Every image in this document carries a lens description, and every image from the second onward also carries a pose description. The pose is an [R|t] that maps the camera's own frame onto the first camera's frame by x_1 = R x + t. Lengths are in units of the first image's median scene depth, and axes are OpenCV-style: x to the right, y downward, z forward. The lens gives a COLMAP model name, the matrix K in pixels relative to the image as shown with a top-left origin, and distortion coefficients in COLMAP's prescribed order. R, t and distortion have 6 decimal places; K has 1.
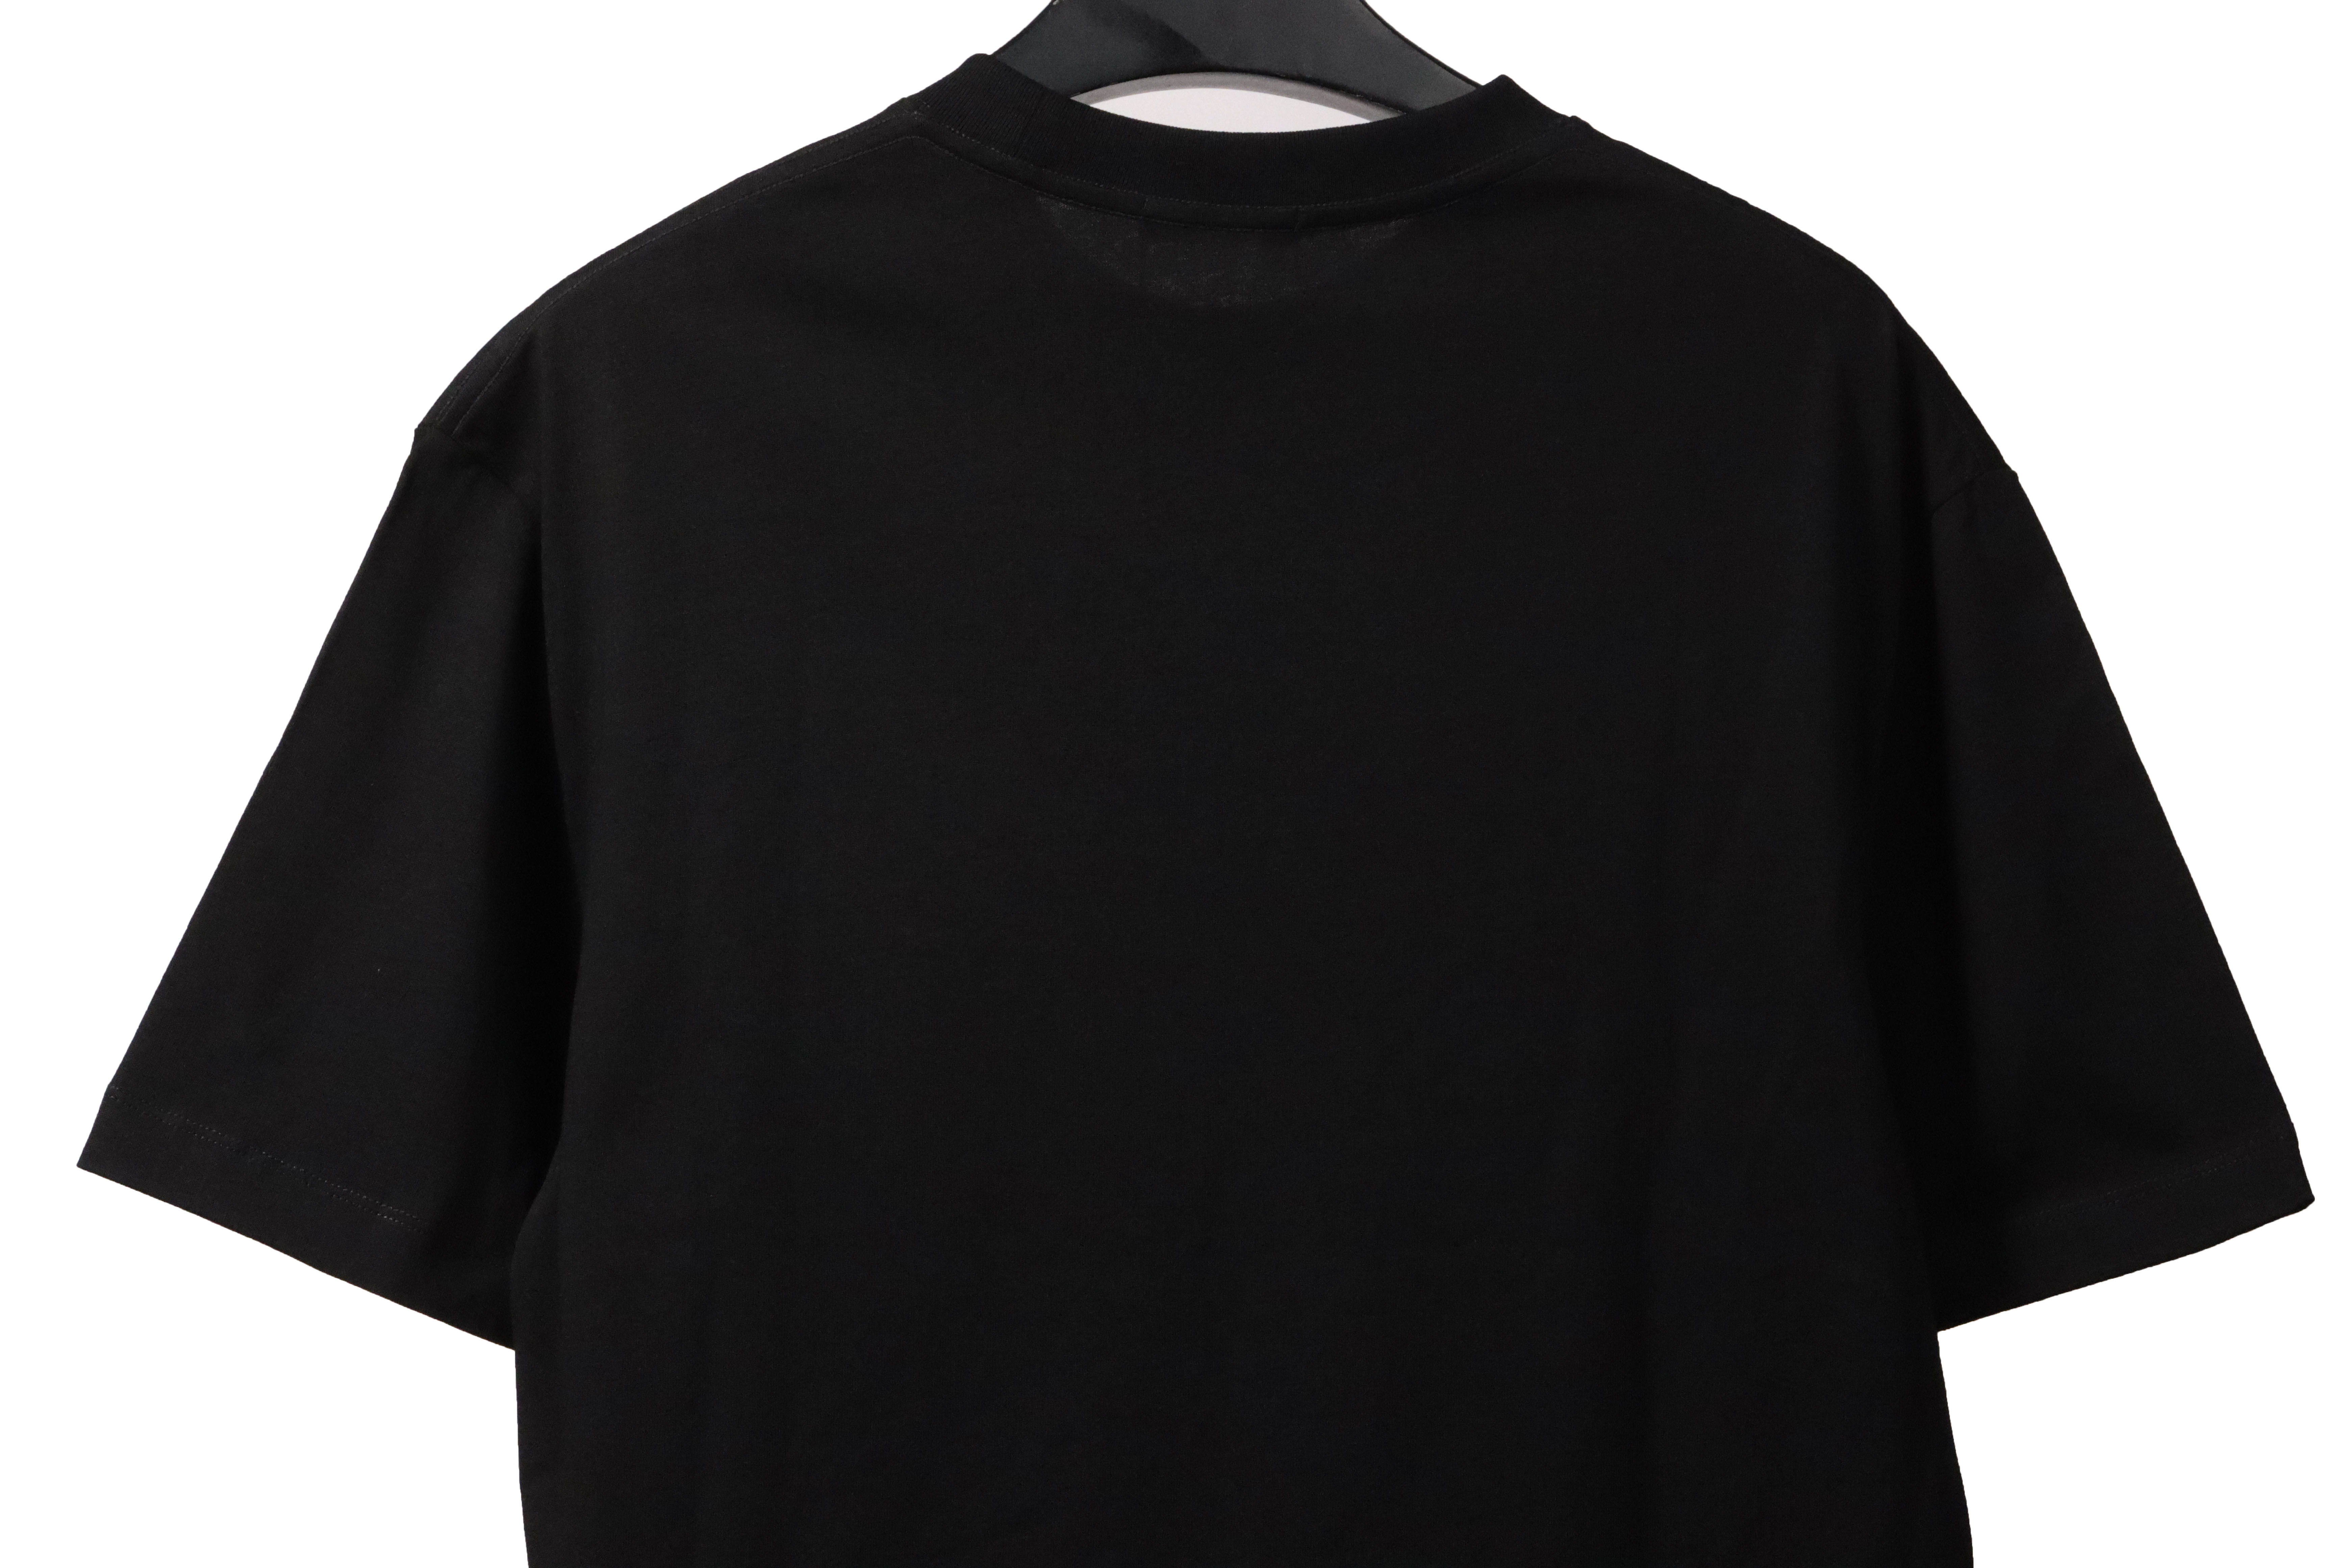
lens RADIAL K [[7761.7, 0, 1176.1], [0, 7761.7, 783.0], [0, 0, 1]] dist [-1.149879, 0.000000]
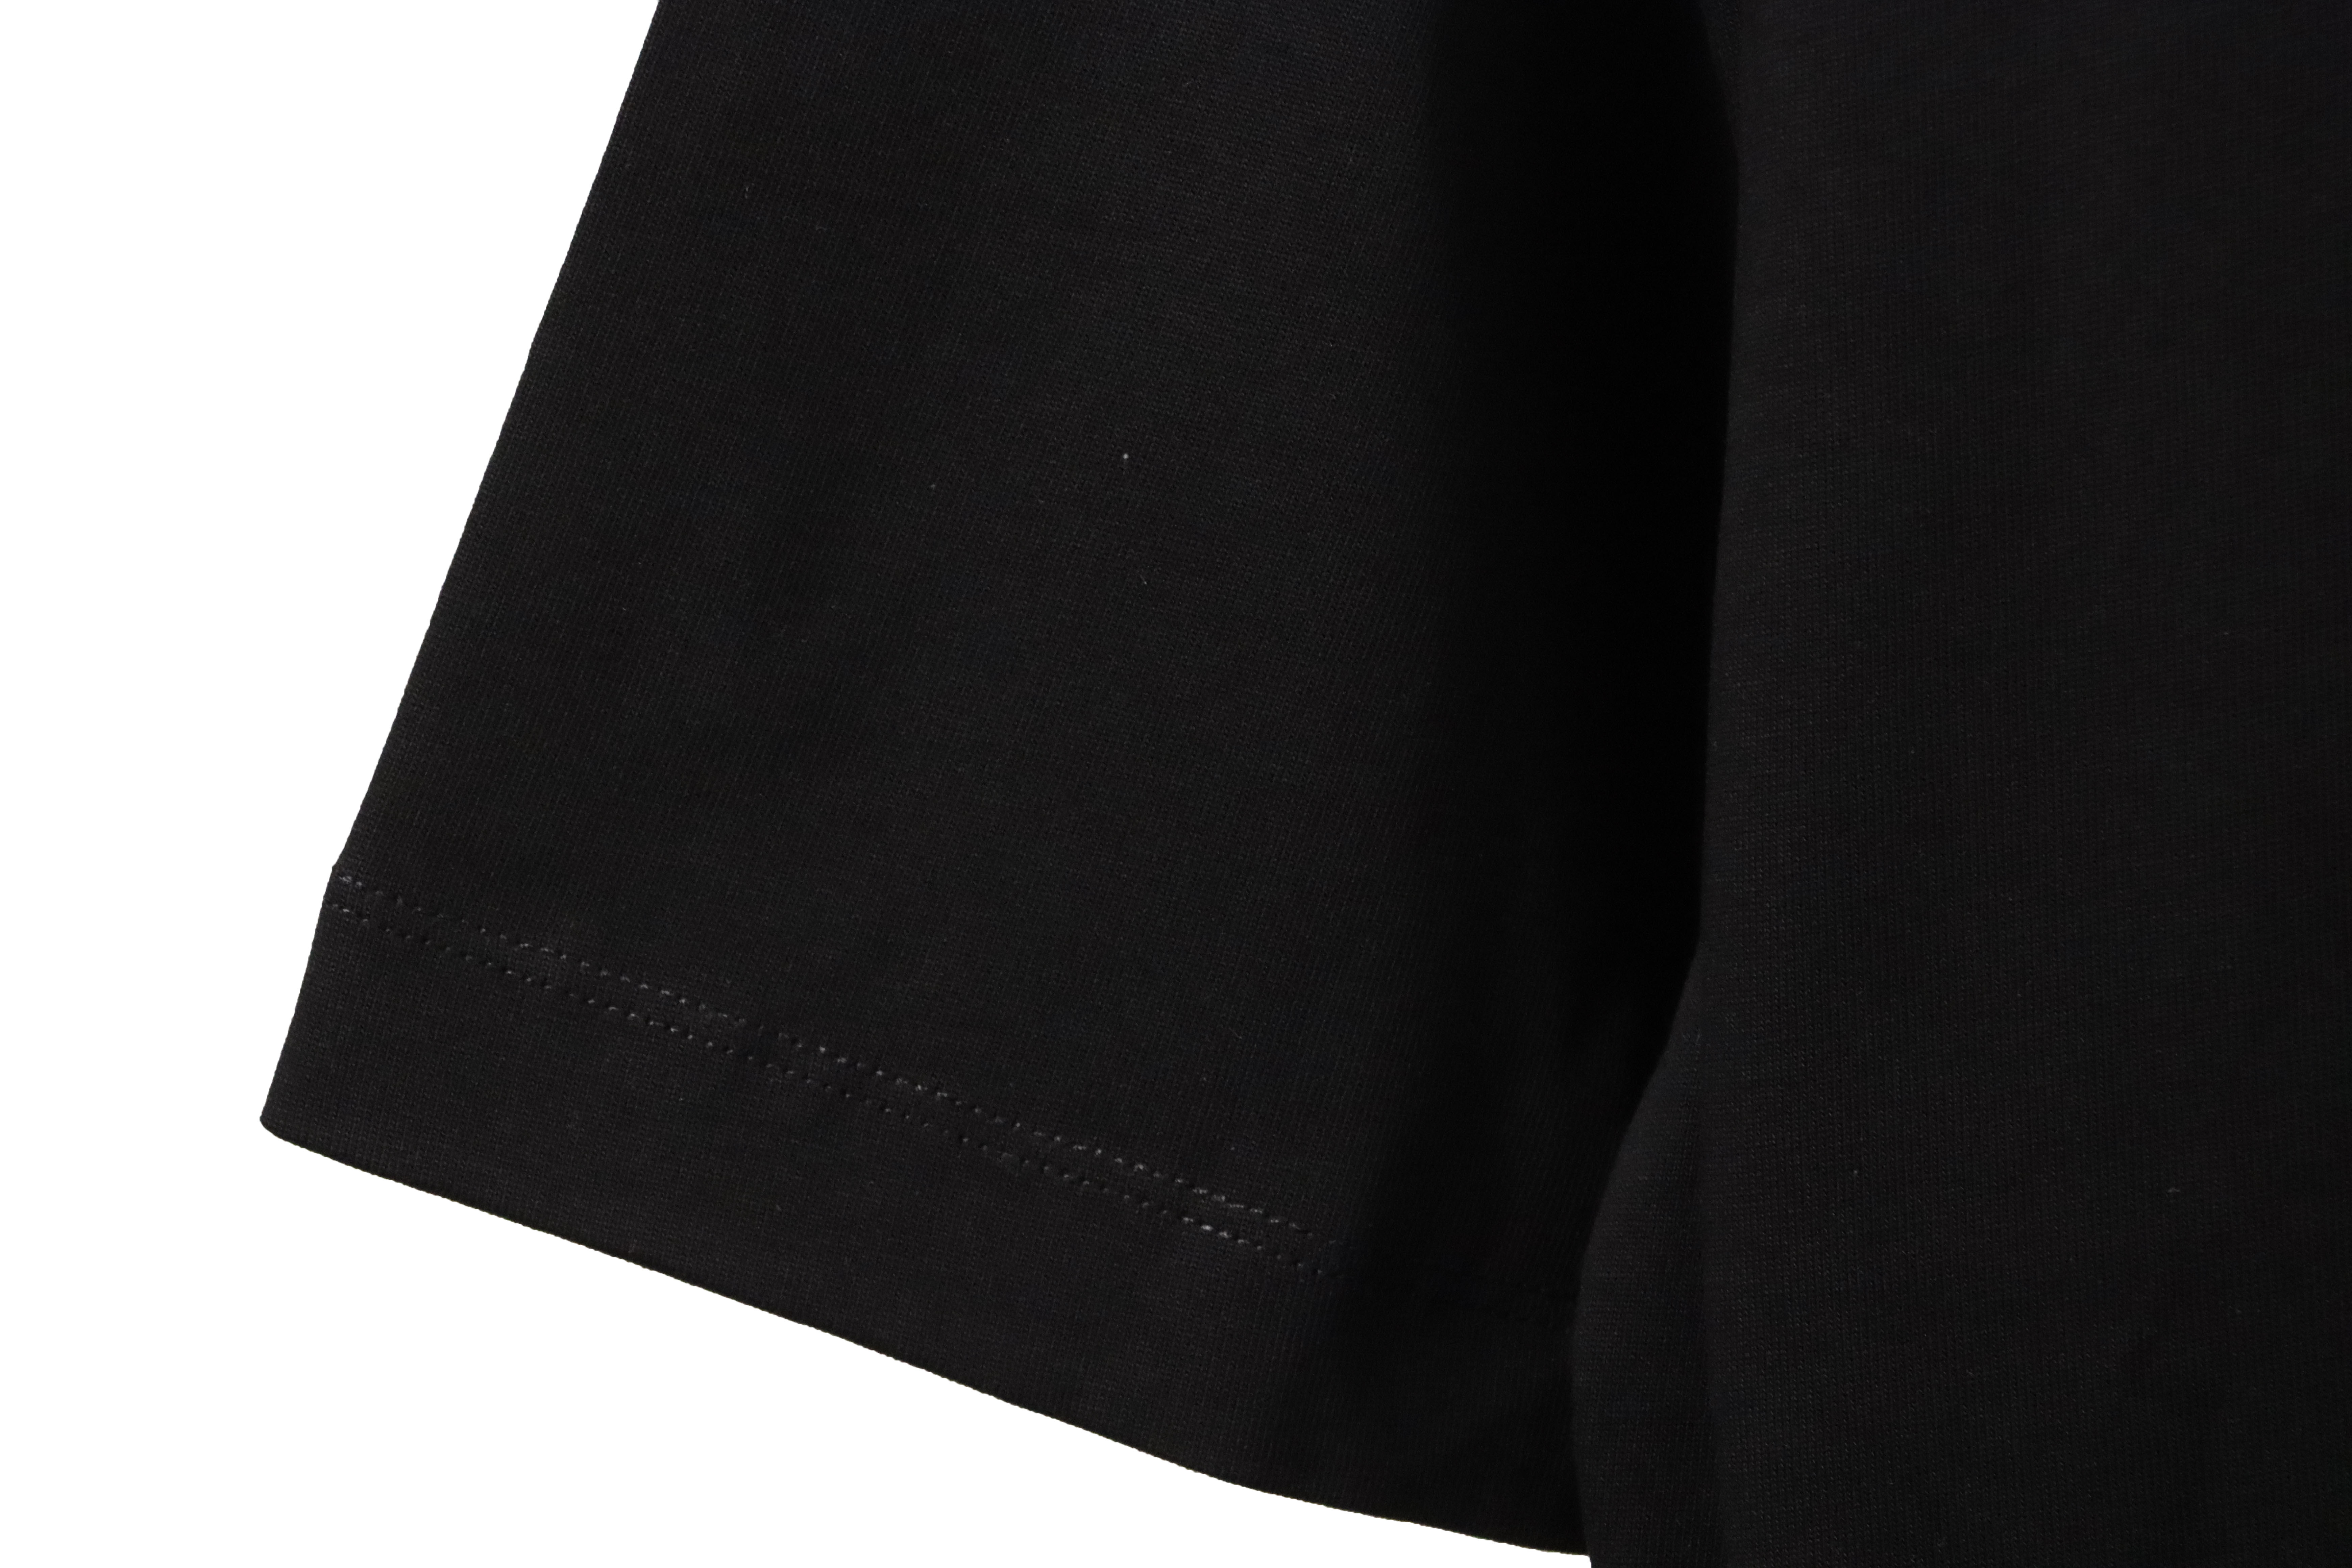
lens RADIAL K [[12909.2, 0, 1176.2], [0, 12909.2, 784.1], [0, 0, 1]] dist [0.436400, 0.000000]
pose [[0.991521, -0.062178, -0.114101, -0.036387], [0.063487, 0.997952, 0.007872, 0.032418], [0.113378, -0.015049, 0.993438, 0.416546]]
